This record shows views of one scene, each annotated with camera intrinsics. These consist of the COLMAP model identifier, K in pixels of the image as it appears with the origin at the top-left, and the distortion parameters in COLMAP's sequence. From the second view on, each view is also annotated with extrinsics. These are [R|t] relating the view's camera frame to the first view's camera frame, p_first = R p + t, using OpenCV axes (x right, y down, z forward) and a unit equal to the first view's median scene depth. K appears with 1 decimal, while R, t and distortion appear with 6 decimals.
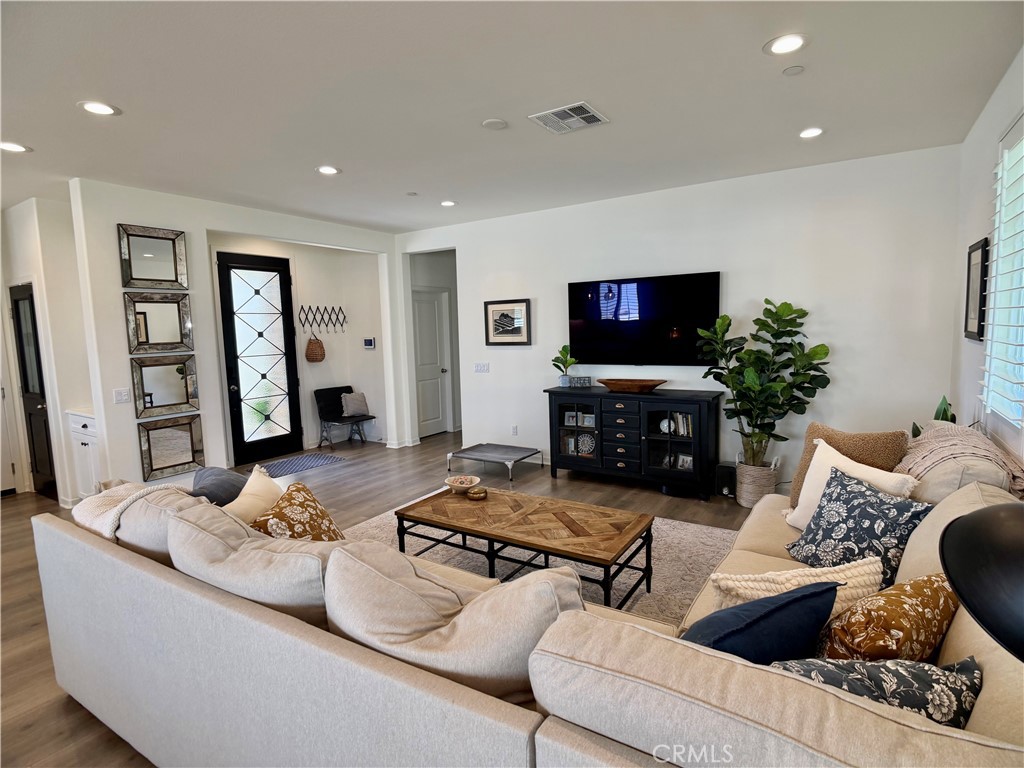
lens RADIAL K [[536.9, 0, 511.2], [0, 536.9, 383.5], [0, 0, 1]] dist [0.001080, -0.000989]
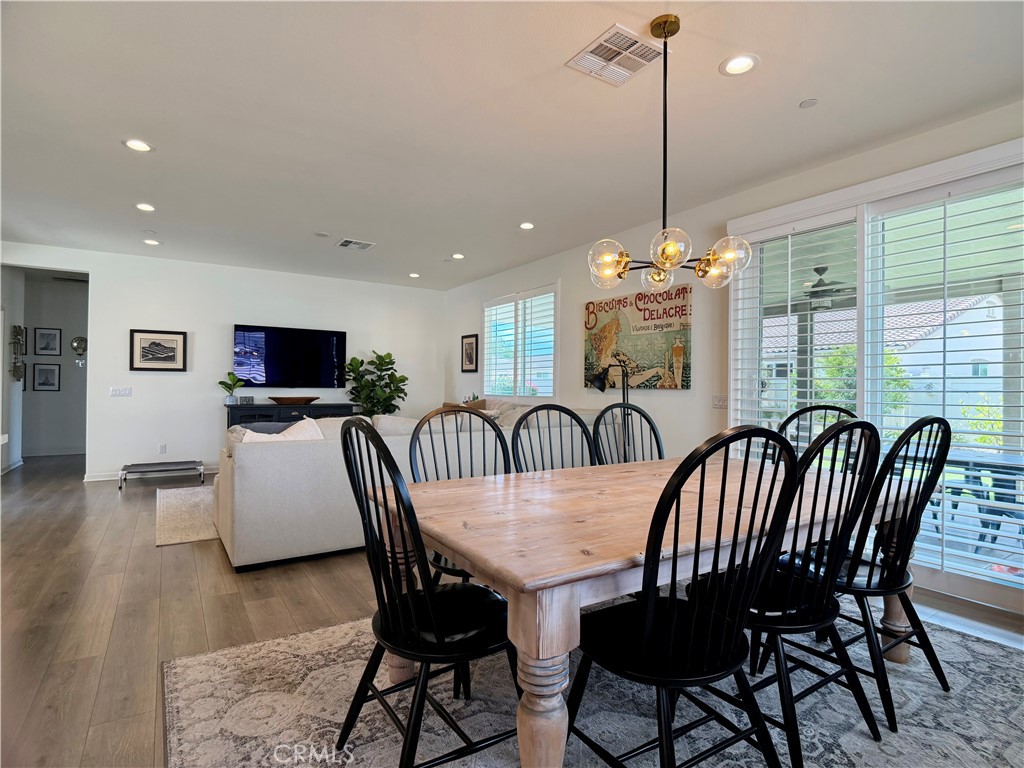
lens RADIAL K [[536.9, 0, 515.1], [0, 536.9, 391.8], [0, 0, 1]] dist [0.001080, -0.000989]
pose [[0.409076, 0.024512, 0.912171, -0.730368], [0.076094, 0.995241, -0.060870, 0.096399], [-0.909322, 0.094311, 0.405264, -0.110524]]
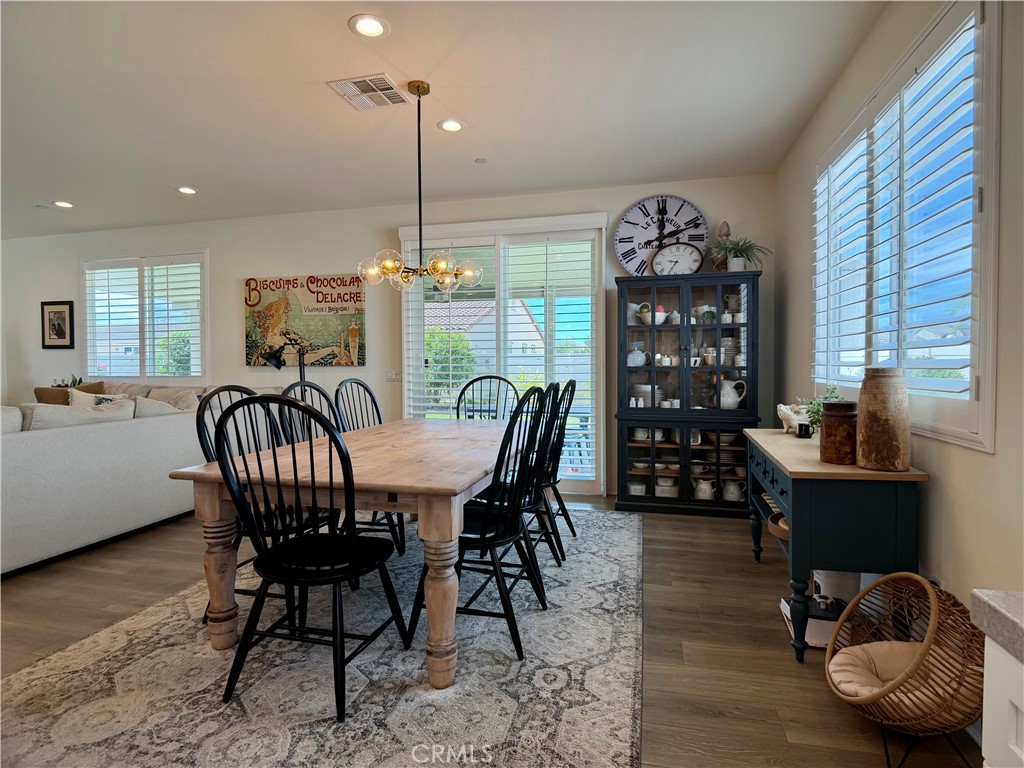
lens RADIAL K [[536.9, 0, 512.2], [0, 536.9, 380.1], [0, 0, 1]] dist [0.001080, -0.000989]
pose [[-0.311959, 0.005660, 0.950079, -1.277888], [0.112926, 0.993115, 0.031162, 0.053984], [-0.943361, 0.117010, -0.310450, 0.540183]]
